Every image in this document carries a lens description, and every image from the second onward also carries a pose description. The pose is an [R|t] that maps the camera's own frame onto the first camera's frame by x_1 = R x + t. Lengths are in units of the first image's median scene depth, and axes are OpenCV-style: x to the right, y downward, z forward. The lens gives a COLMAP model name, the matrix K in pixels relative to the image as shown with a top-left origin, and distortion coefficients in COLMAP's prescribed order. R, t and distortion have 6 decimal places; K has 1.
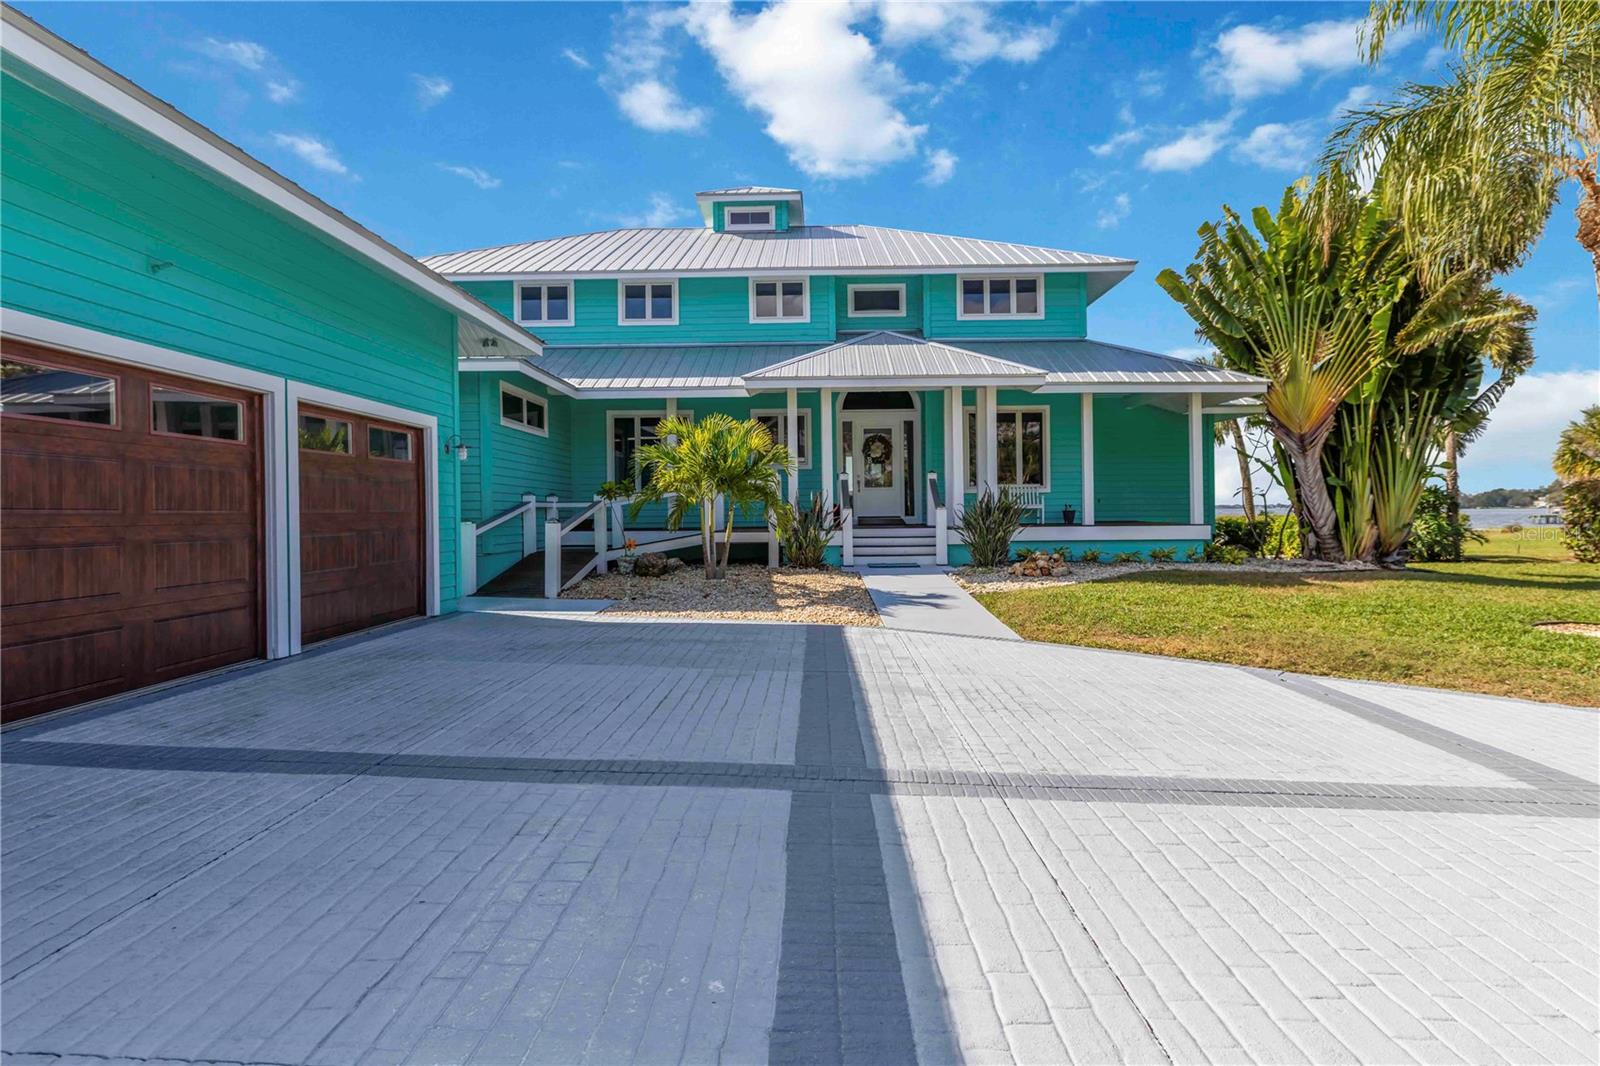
lens RADIAL K [[865.7, 0, 802.4], [0, 865.7, 504.8], [0, 0, 1]] dist [-0.020906, -0.000139]
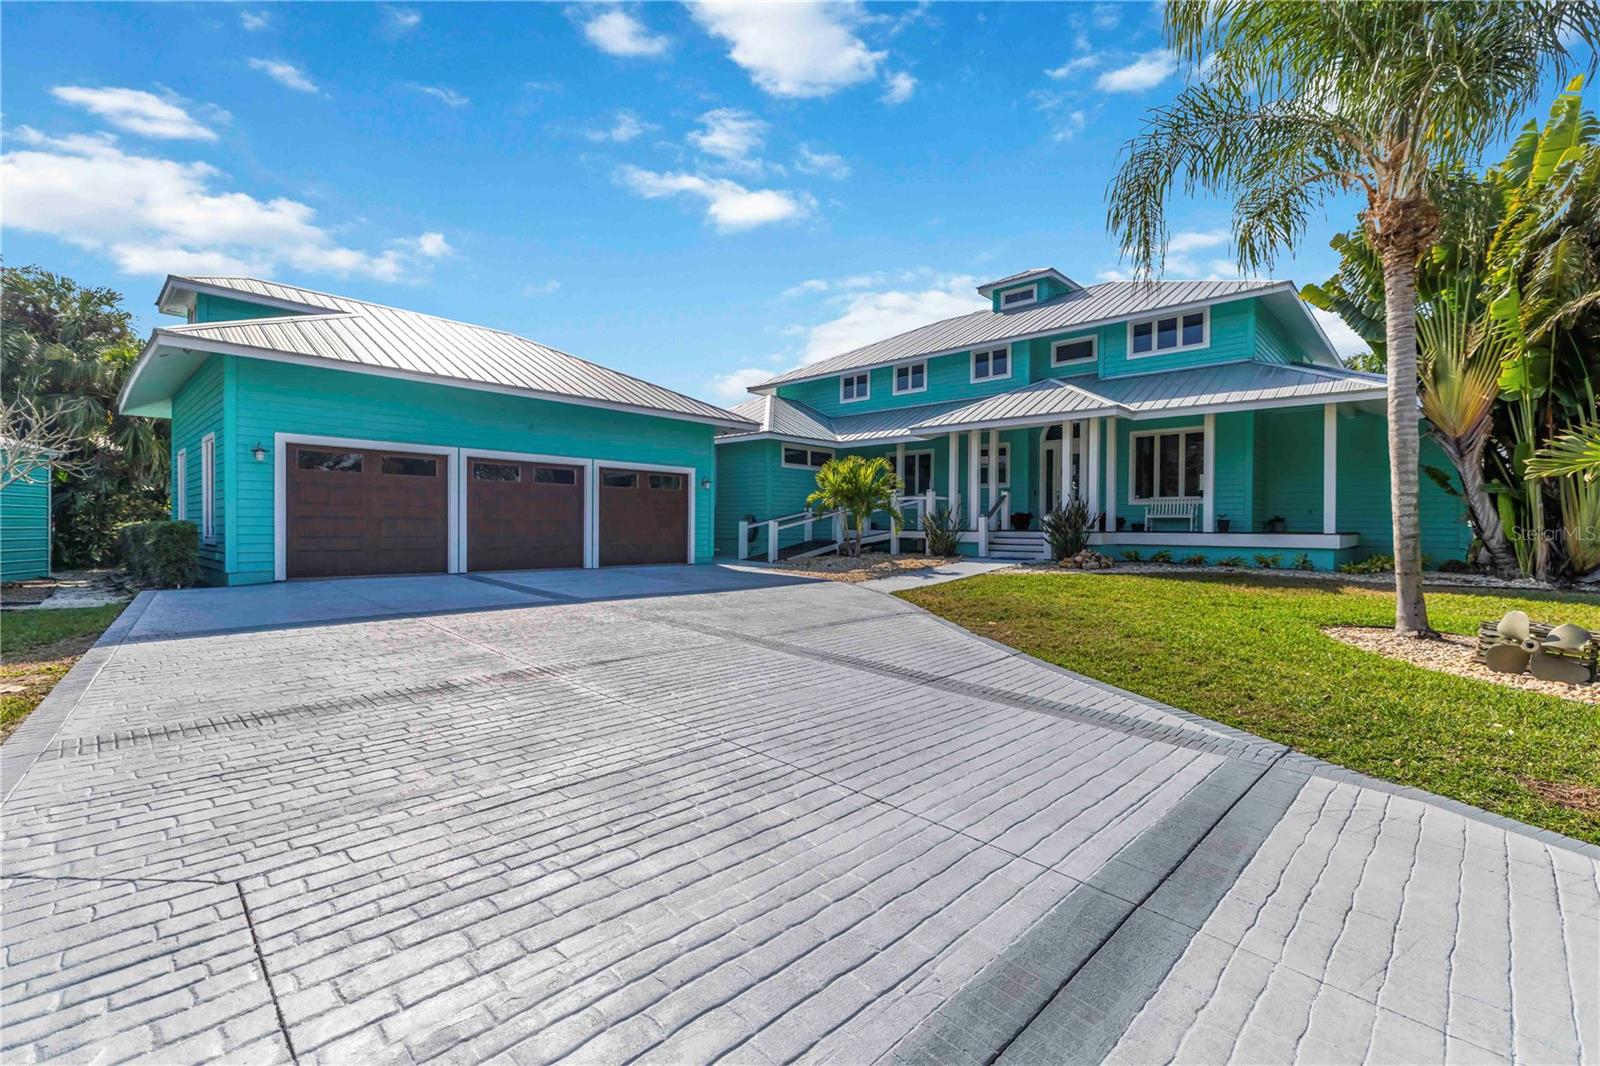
lens RADIAL K [[685.9, 0, 800.3], [0, 685.9, 542.4], [0, 0, 1]] dist [0.000126, 0.000169]
pose [[0.720611, 0.037733, -0.692312, 0.585308], [-0.004813, 0.998766, 0.049425, -0.003372], [0.693323, -0.032284, 0.719903, -0.019313]]
